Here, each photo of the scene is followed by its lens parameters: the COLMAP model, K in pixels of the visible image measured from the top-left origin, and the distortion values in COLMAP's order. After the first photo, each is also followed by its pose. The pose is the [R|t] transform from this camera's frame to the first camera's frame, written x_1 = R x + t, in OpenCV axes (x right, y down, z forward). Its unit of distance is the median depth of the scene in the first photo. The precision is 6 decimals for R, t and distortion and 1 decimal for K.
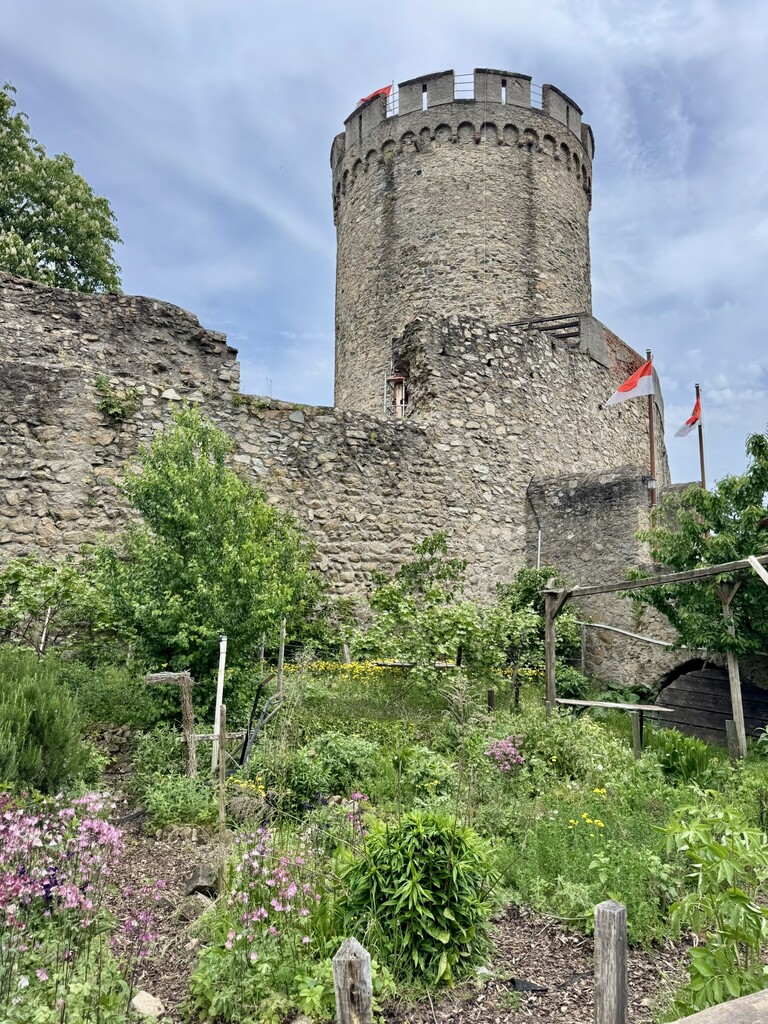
lens RADIAL K [[698.3, 0, 384.0], [0, 698.3, 512.0], [0, 0, 1]] dist [0.146810, -0.251927]
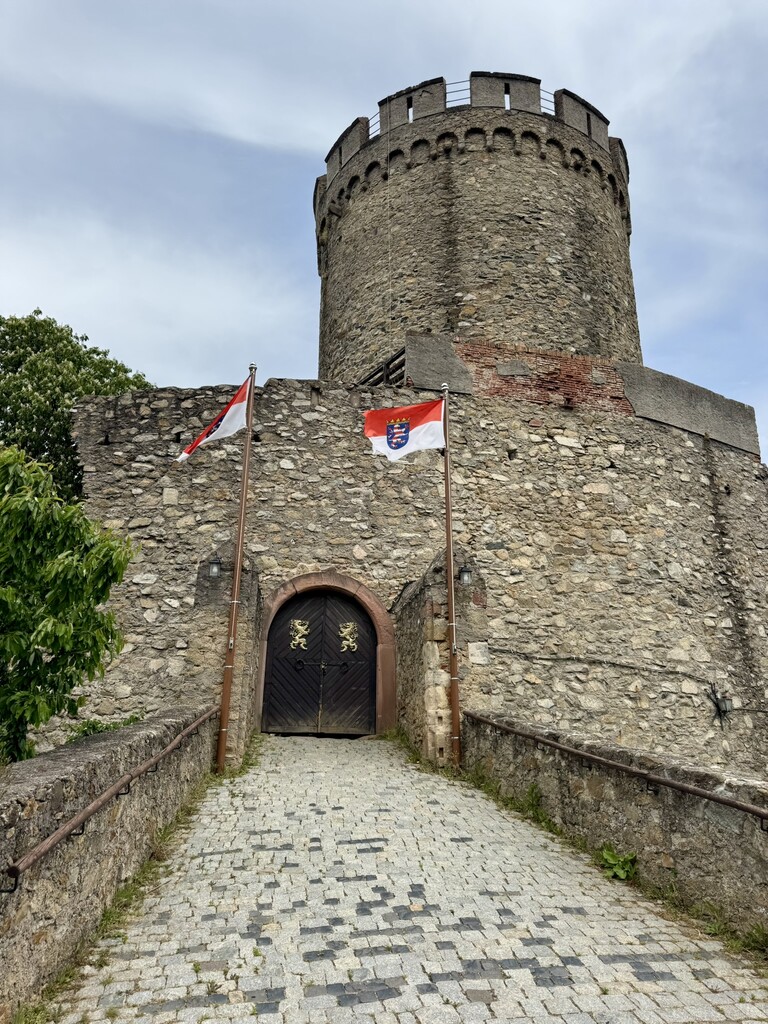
lens RADIAL K [[705.5, 0, 384.0], [0, 705.5, 512.0], [0, 0, 1]] dist [0.193550, -0.382675]
pose [[0.813820, -0.196490, -0.546889, 0.518239], [0.102036, 0.974797, -0.198392, 0.030560], [0.572088, 0.105653, 0.813359, 0.353488]]
